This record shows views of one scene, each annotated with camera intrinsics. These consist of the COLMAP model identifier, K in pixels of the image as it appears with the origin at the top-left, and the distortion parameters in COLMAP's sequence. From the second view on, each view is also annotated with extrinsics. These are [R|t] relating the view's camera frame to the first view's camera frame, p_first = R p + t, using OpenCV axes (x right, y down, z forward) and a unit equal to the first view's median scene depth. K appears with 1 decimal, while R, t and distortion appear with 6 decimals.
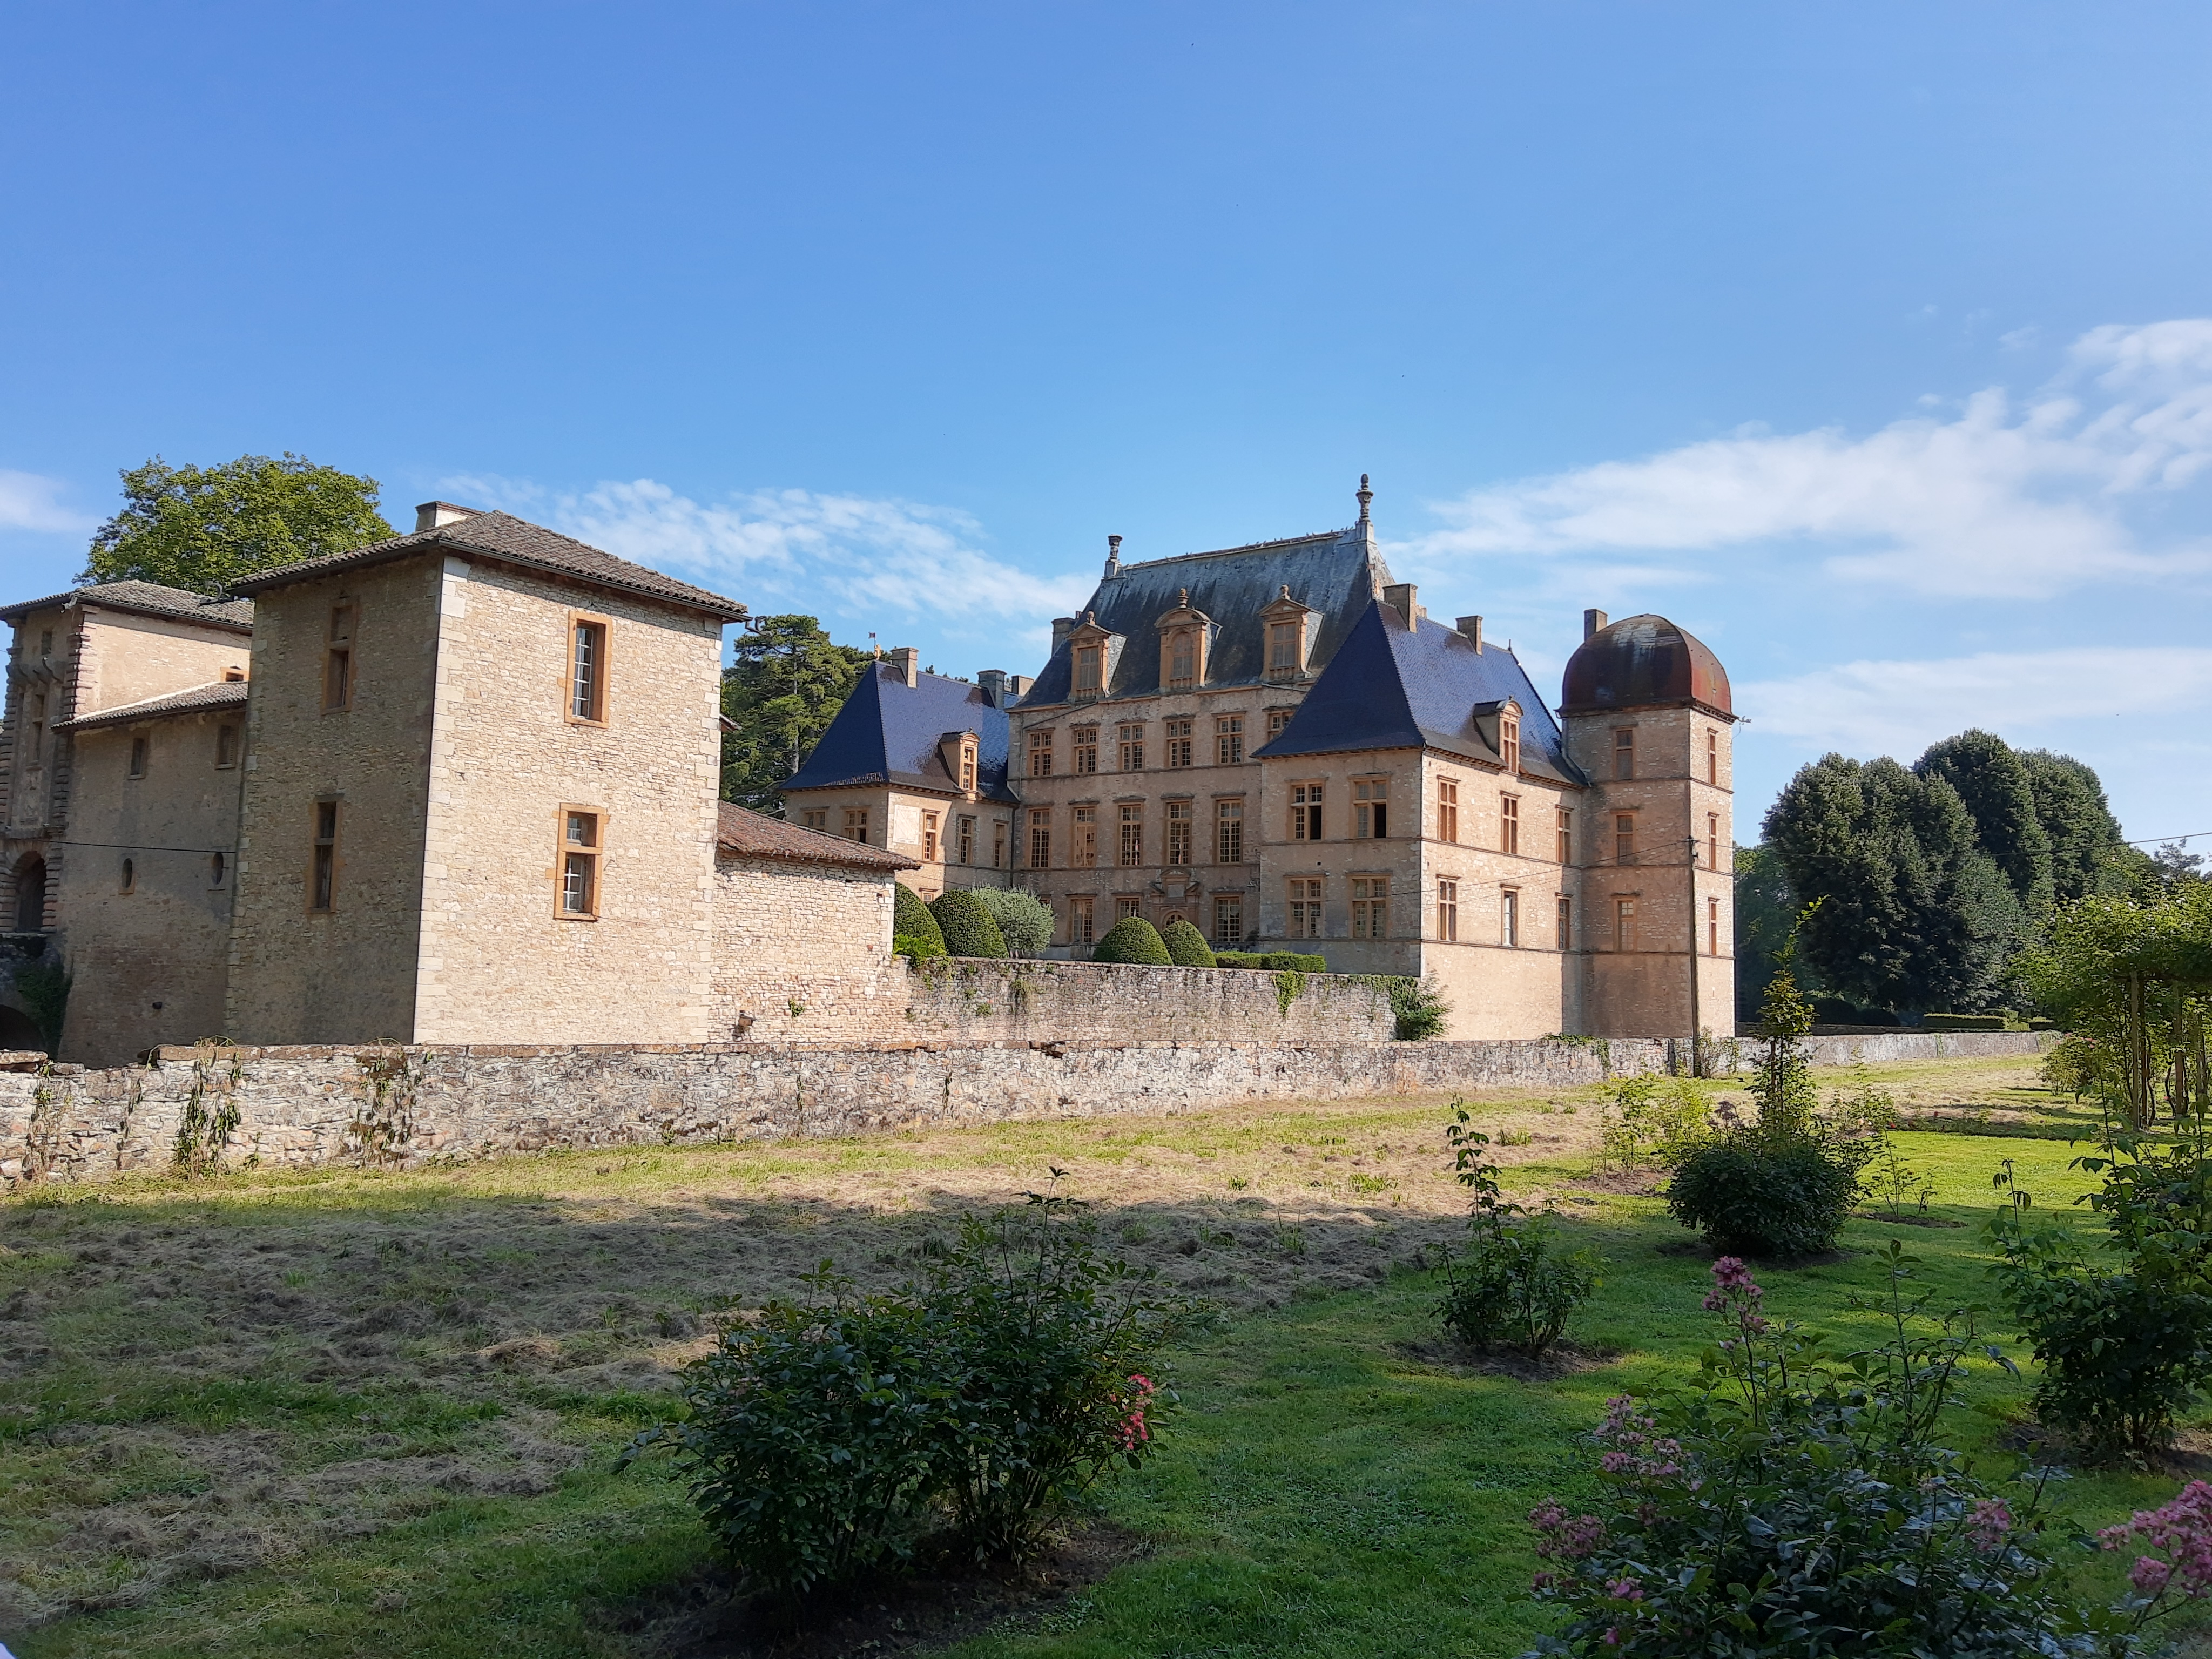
lens RADIAL K [[1659.9, 0, 1115.7], [0, 1659.9, 847.1], [0, 0, 1]] dist [0.058496, -0.002056]
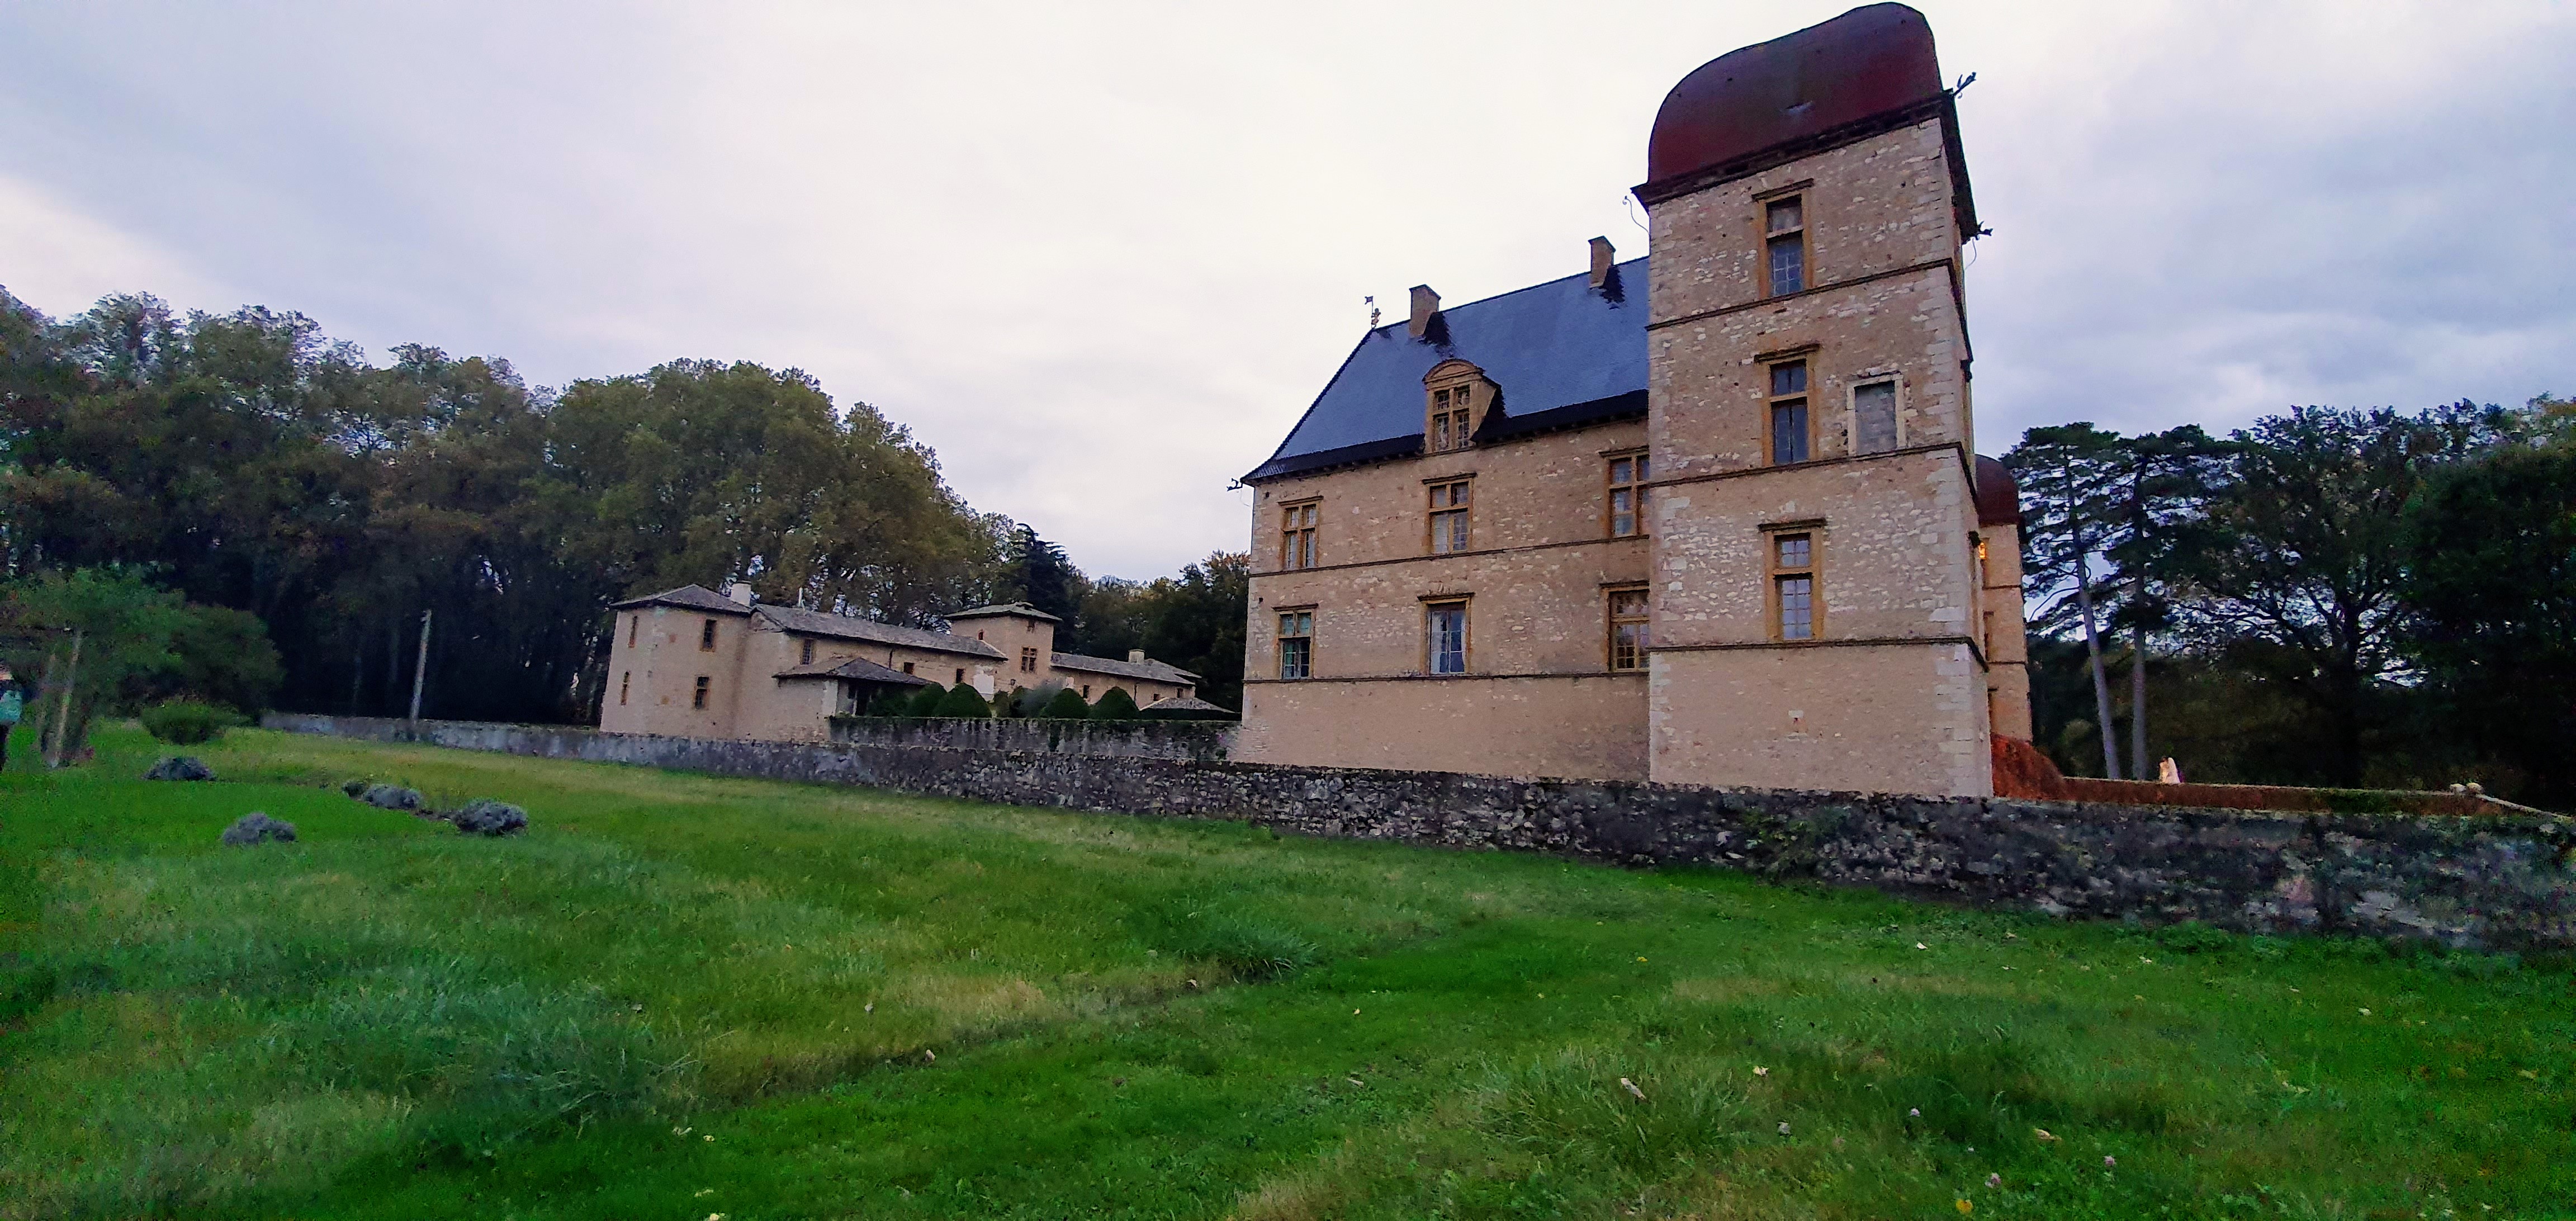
lens RADIAL K [[1012.1, 0, 1302.0], [0, 1012.1, 607.2], [0, 0, 1]] dist [0.000569, 0.000014]
pose [[-0.001507, -0.180034, -0.983659, 0.641290], [0.039513, 0.982881, -0.179953, 0.100883], [0.999218, -0.039139, 0.005632, 0.871293]]
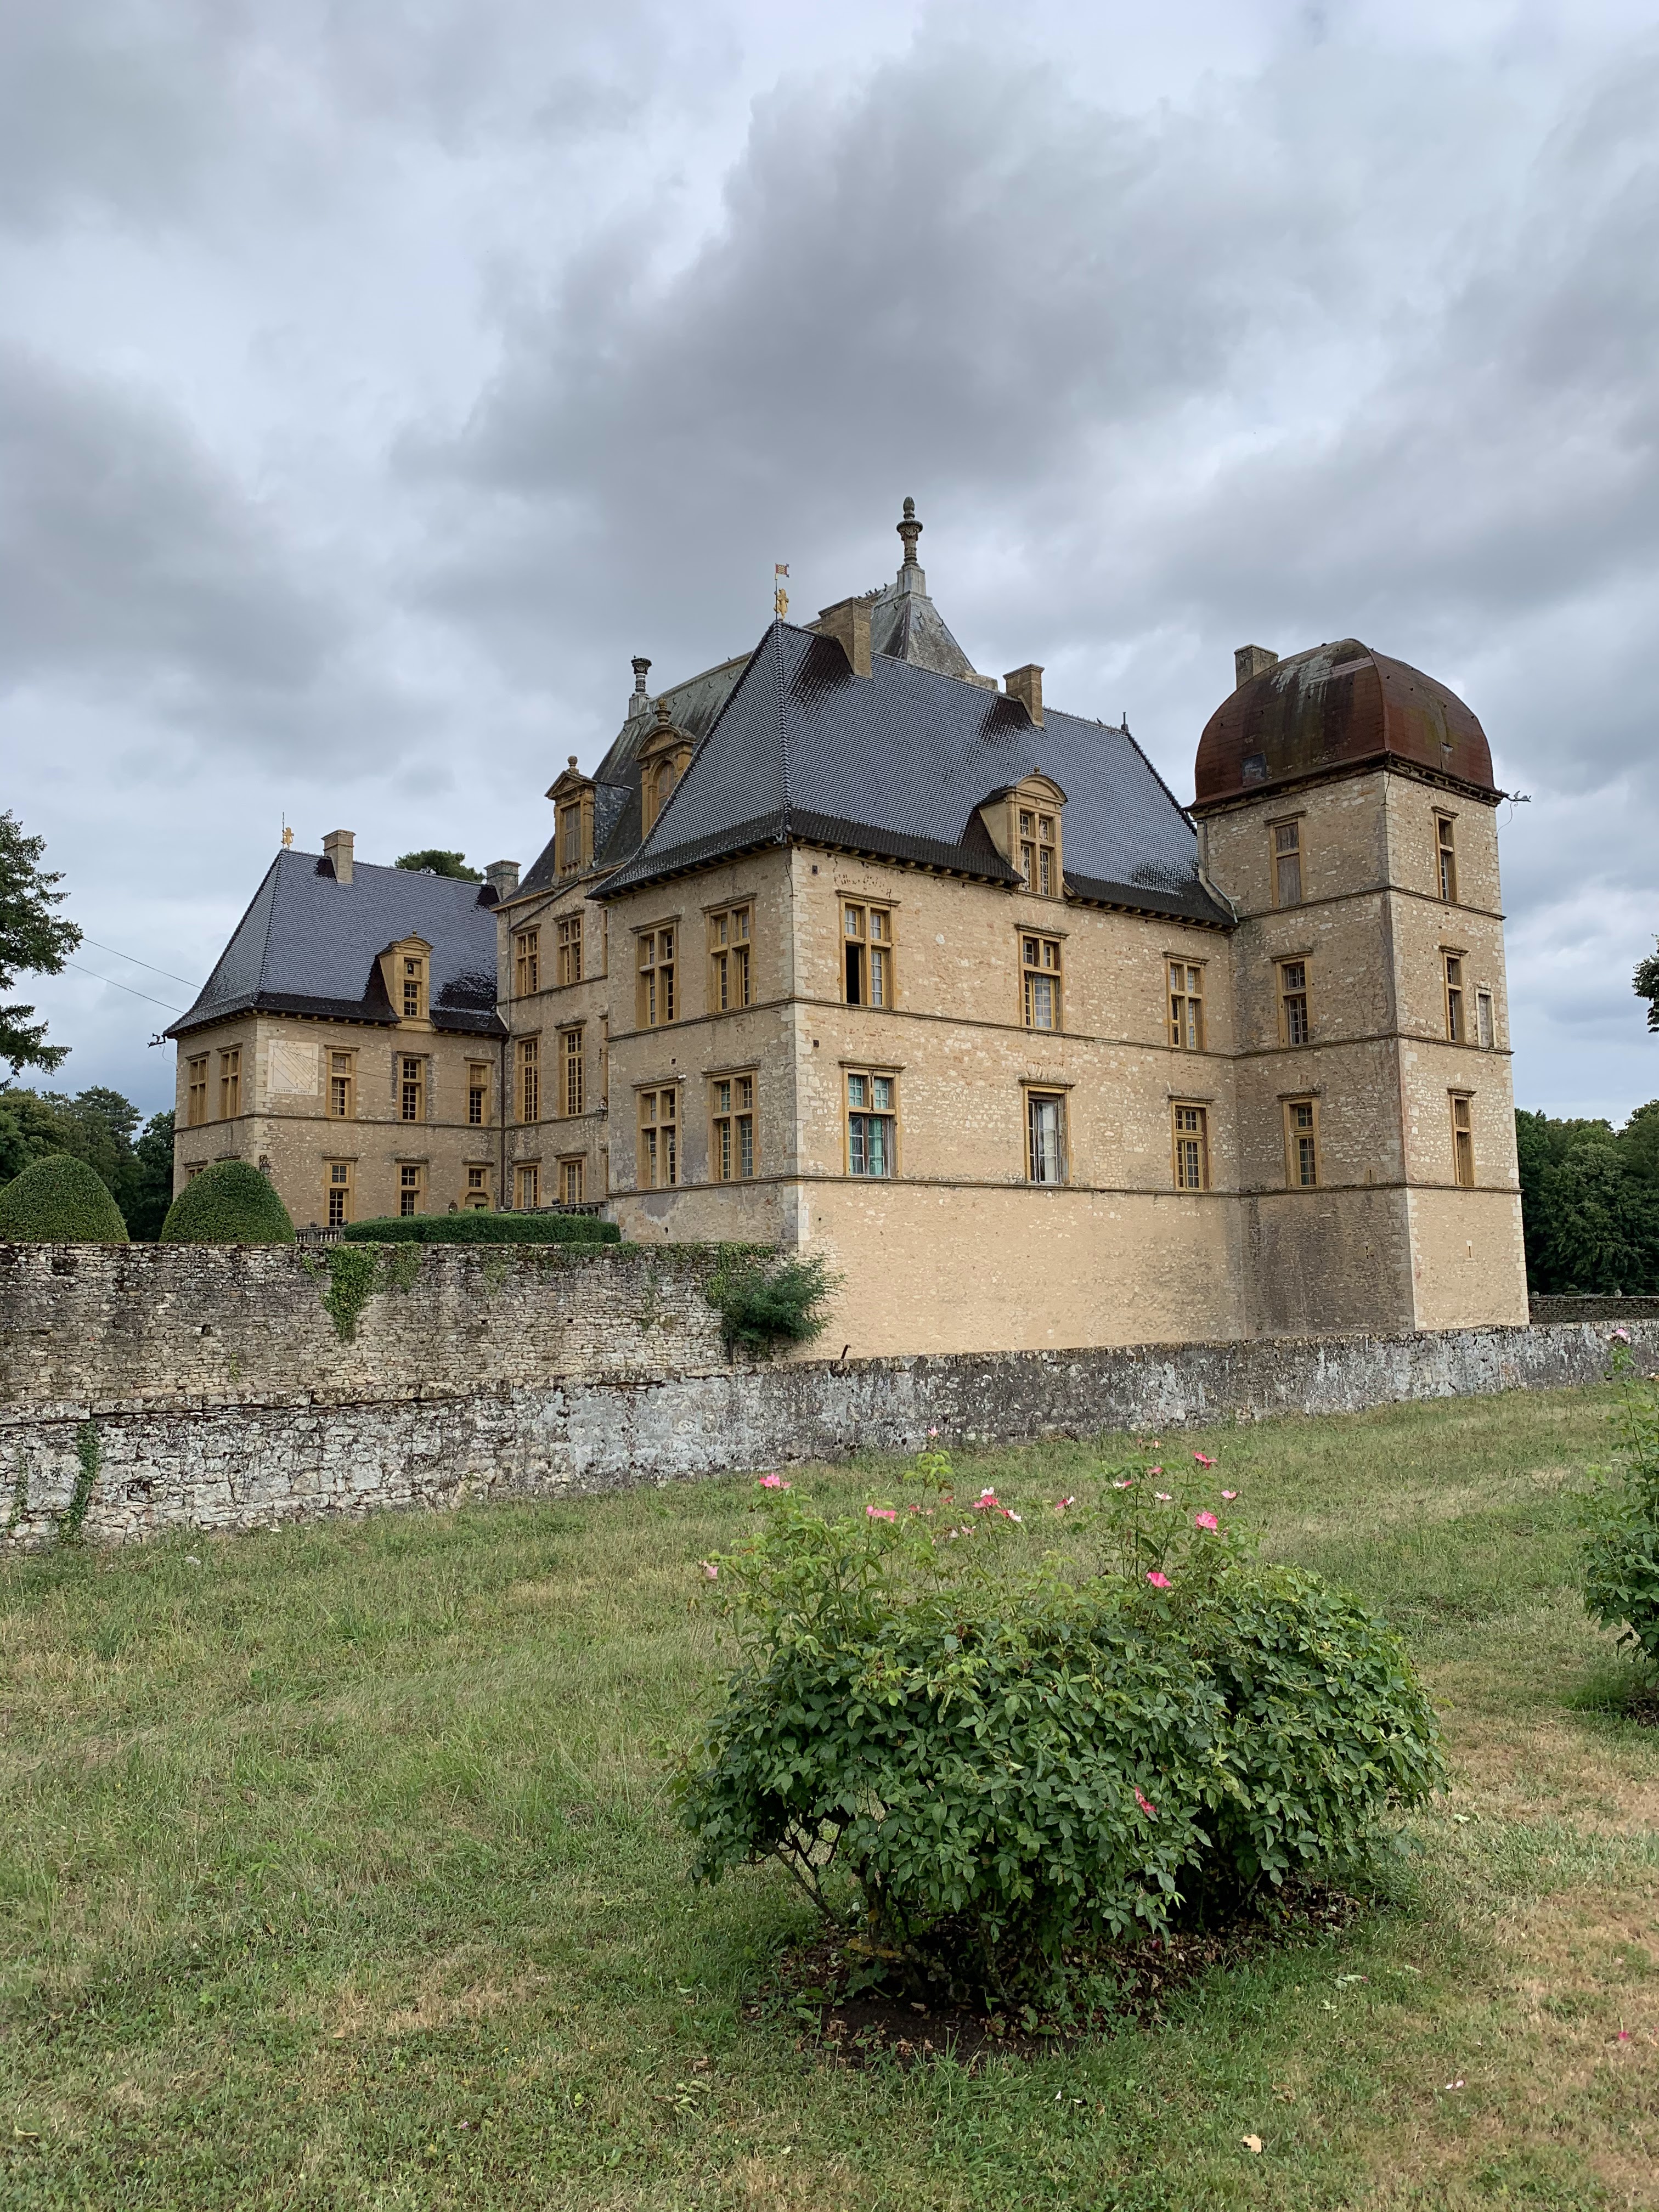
lens RADIAL K [[1659.9, 0, 837.3], [0, 1659.9, 1101.3], [0, 0, 1]] dist [0.058496, -0.002056]
pose [[0.978383, -0.064316, -0.196545, 0.261519], [0.058585, 0.997674, -0.034840, 0.042678], [0.198329, 0.022572, 0.979876, 0.380431]]
